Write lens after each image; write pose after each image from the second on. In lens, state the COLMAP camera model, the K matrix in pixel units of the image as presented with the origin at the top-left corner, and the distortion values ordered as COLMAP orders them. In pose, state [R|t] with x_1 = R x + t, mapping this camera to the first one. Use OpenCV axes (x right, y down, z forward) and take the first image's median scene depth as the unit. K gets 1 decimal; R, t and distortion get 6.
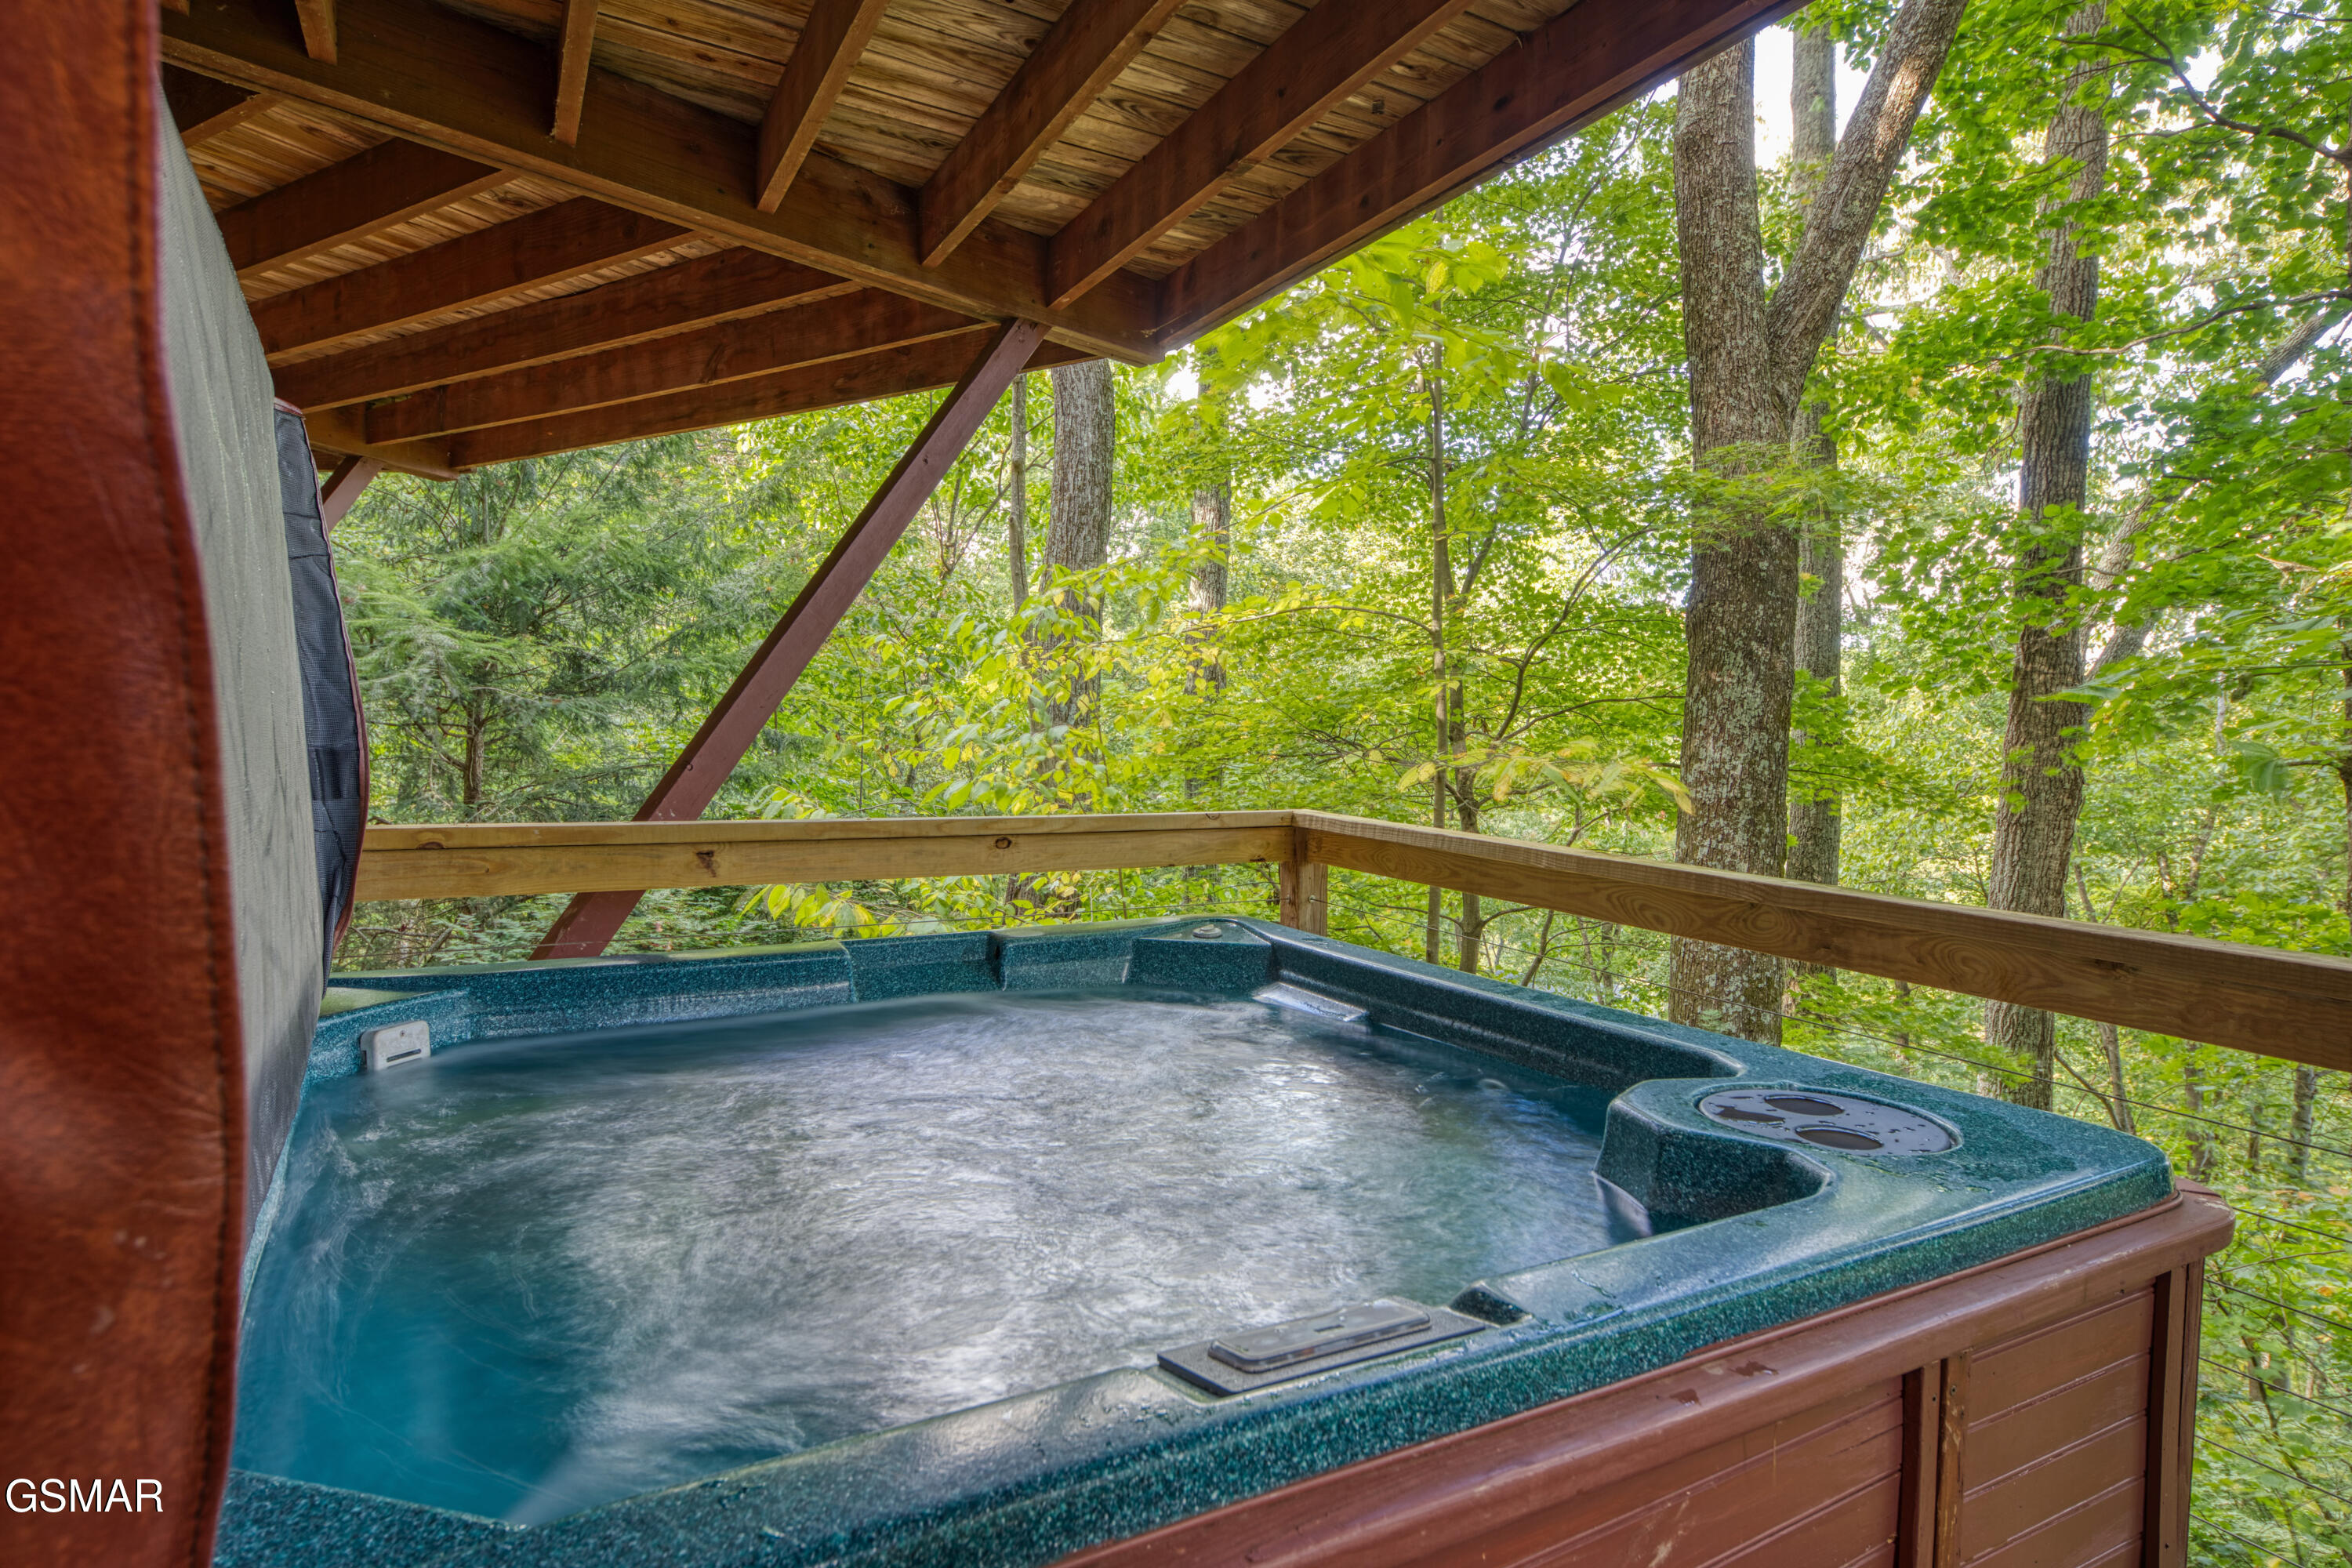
lens RADIAL K [[1244.4, 0, 1192.5], [0, 1244.4, 782.9], [0, 0, 1]] dist [0.012471, -0.000061]
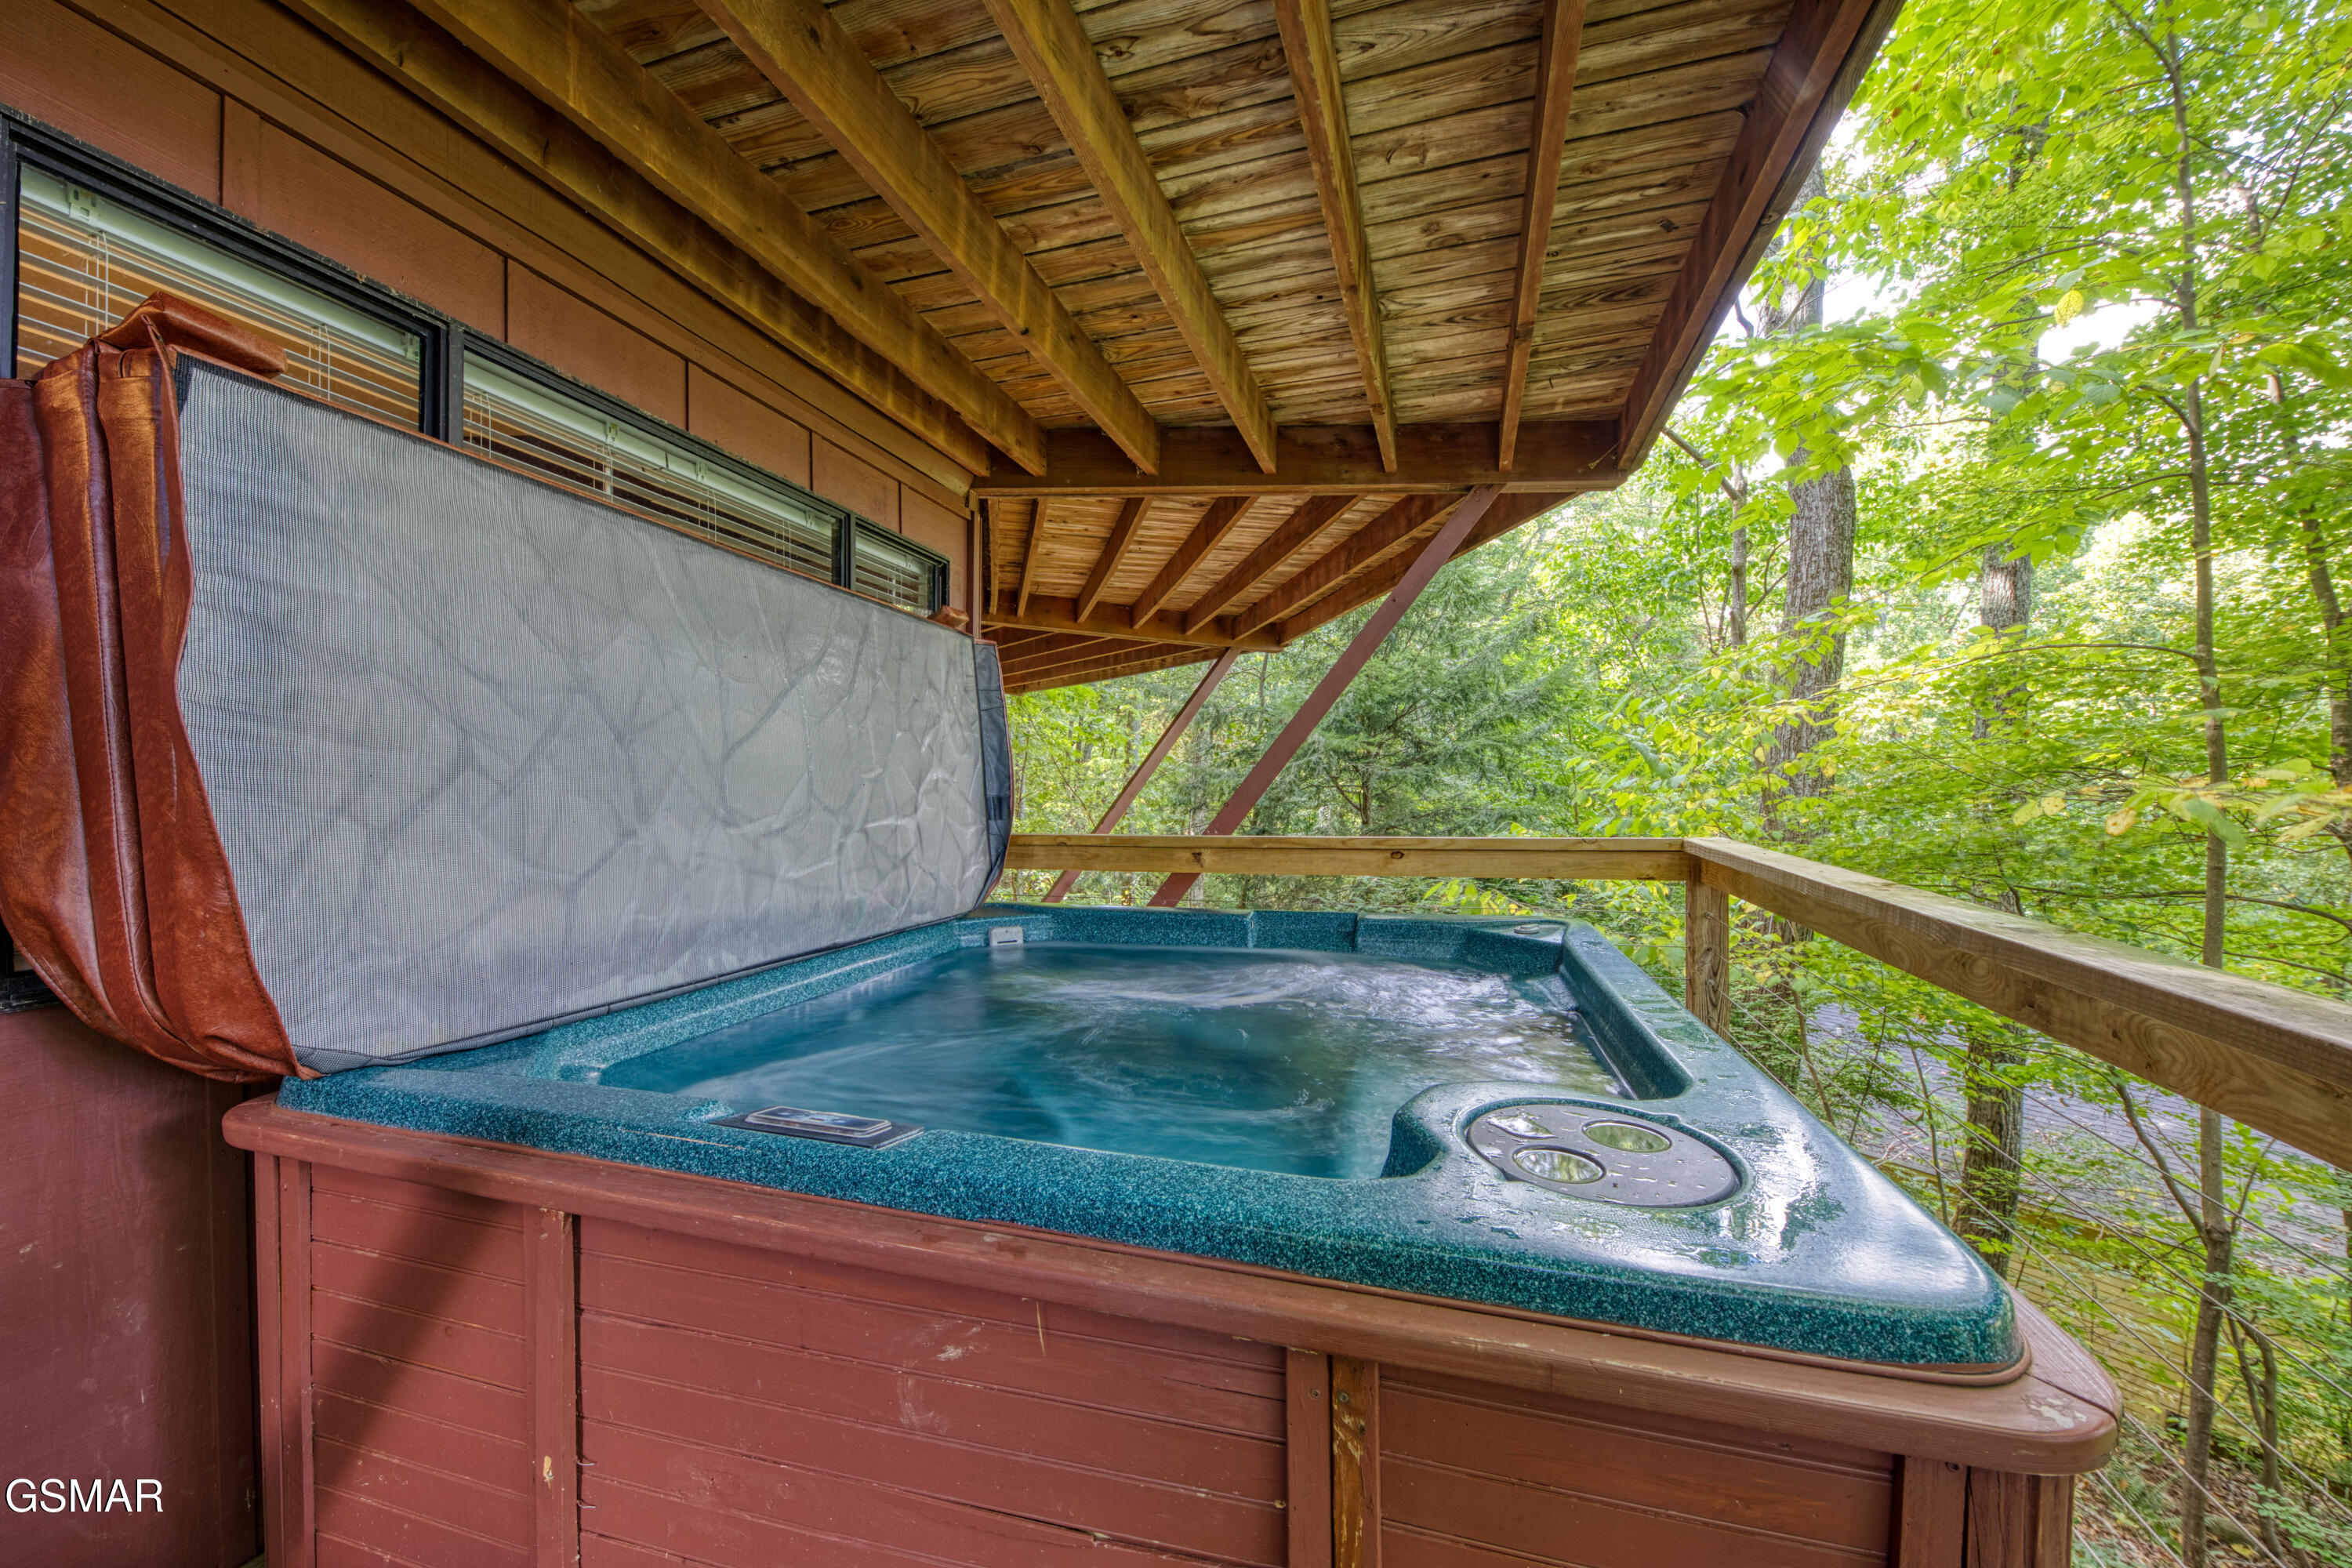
lens RADIAL K [[807.7, 0, 1160.7], [0, 807.7, 797.6], [0, 0, 1]] dist [0.003309, -0.003206]
pose [[0.706254, -0.015008, -0.707799, 0.328182], [-0.004369, 0.999664, -0.025556, 0.007453], [0.707945, 0.021142, 0.705951, 0.146868]]
